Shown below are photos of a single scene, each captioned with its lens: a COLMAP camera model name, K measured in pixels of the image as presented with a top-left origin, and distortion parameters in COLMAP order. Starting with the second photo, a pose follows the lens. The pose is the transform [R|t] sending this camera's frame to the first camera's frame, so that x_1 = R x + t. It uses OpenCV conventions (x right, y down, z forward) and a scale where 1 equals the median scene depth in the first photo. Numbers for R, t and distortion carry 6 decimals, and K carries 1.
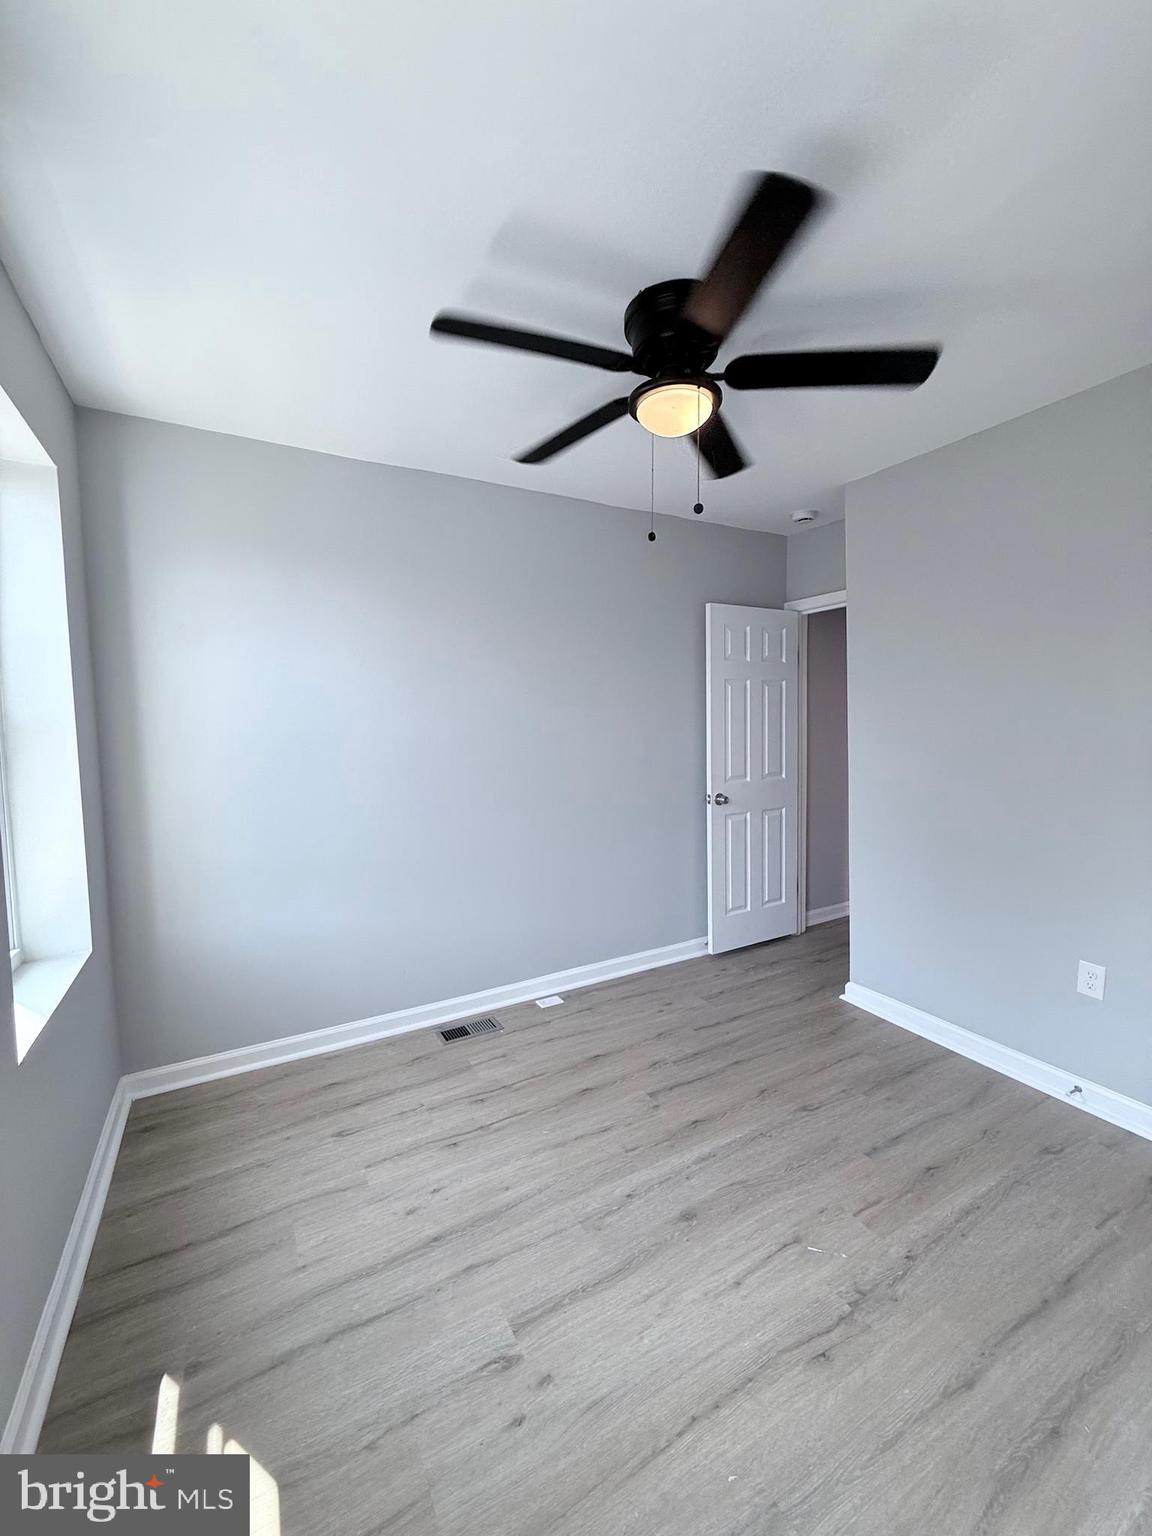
lens RADIAL K [[612.4, 0, 573.5], [0, 612.4, 763.8], [0, 0, 1]] dist [0.000168, 0.000368]
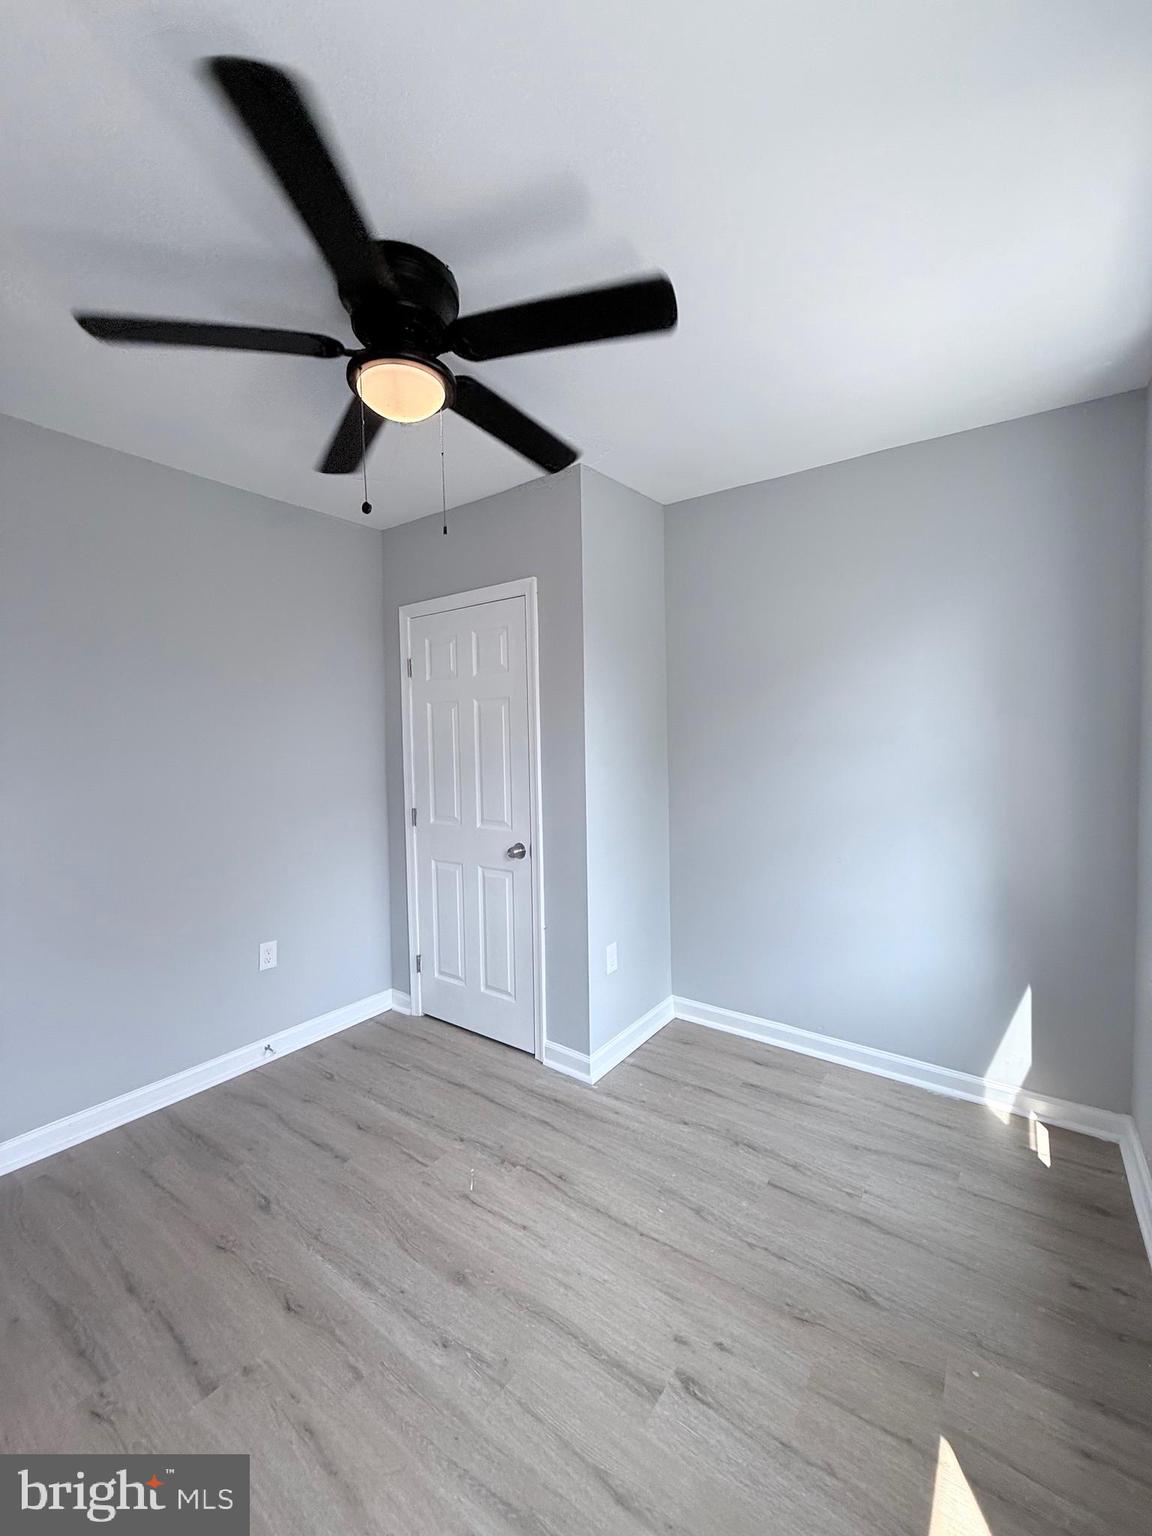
lens RADIAL K [[612.4, 0, 573.5], [0, 612.4, 763.8], [0, 0, 1]] dist [0.000168, 0.000368]
pose [[-0.415900, -0.012567, 0.909323, -0.814520], [0.086660, 0.994807, 0.053385, -0.078958], [-0.905272, 0.101005, -0.412651, 1.306629]]
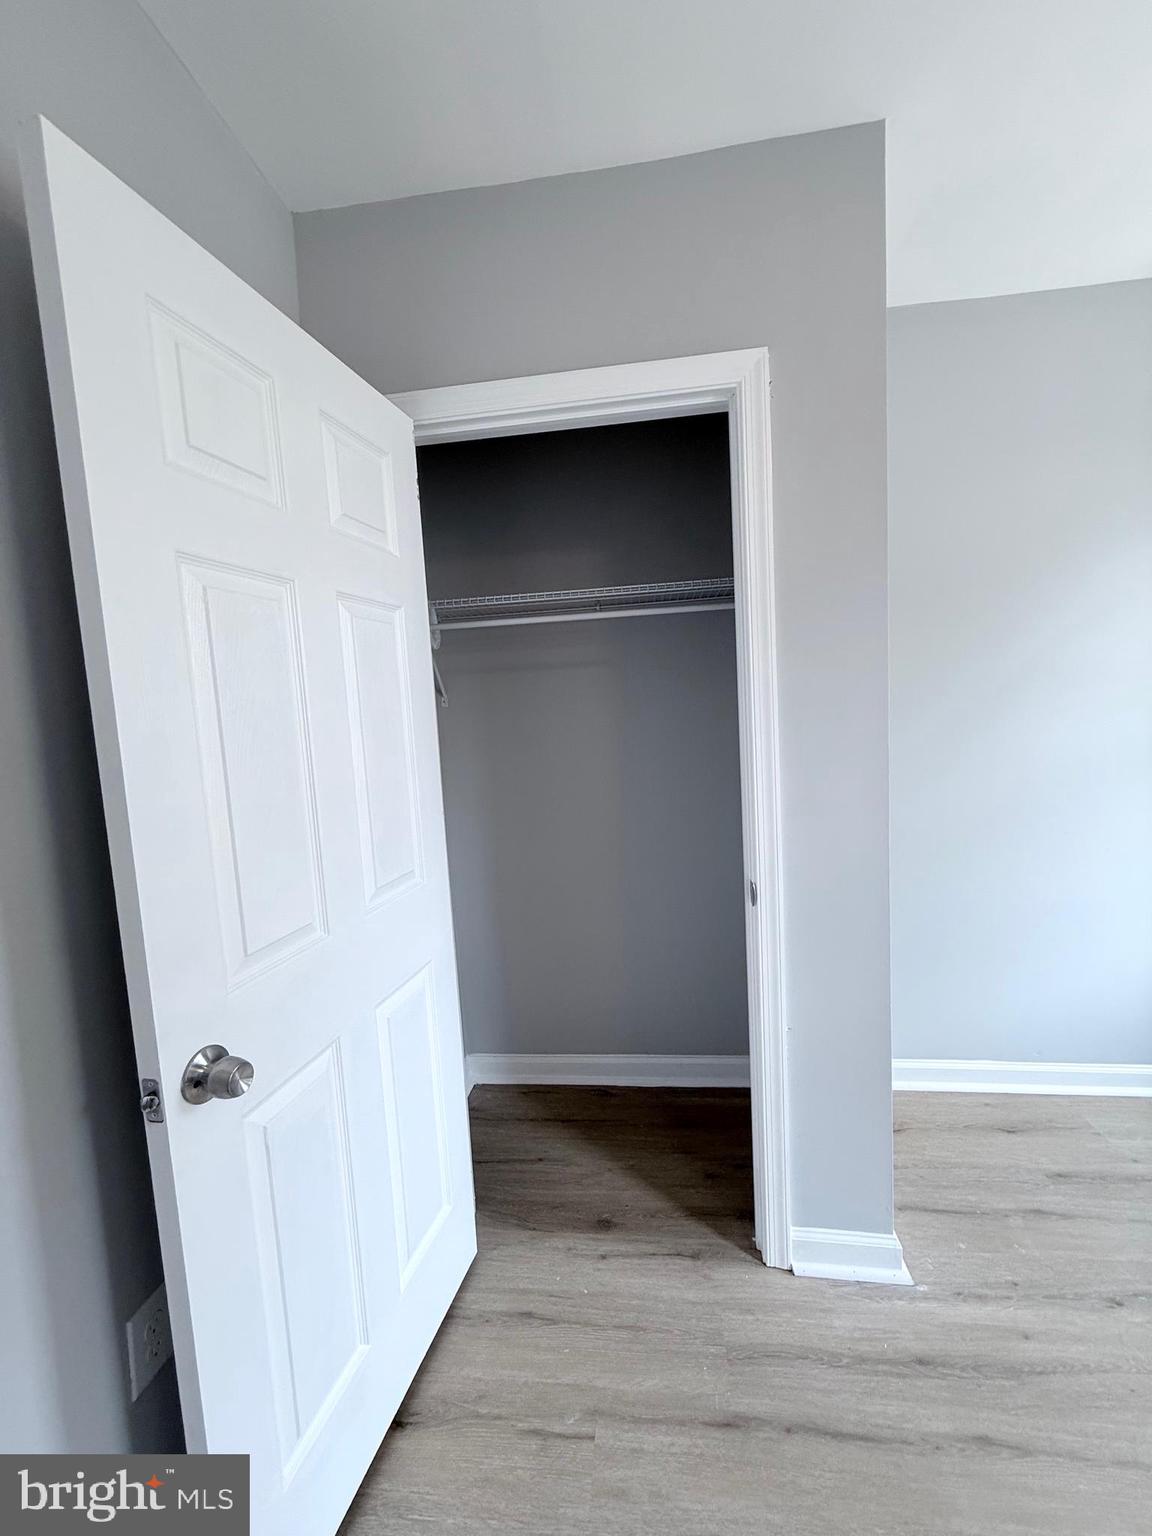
lens RADIAL K [[612.4, 0, 573.5], [0, 612.4, 763.8], [0, 0, 1]] dist [0.000168, 0.000368]
pose [[-0.806245, 0.006939, 0.591541, 0.502558], [0.108846, 0.984600, 0.136803, -0.099131], [-0.581482, 0.174684, -0.794584, 1.575698]]
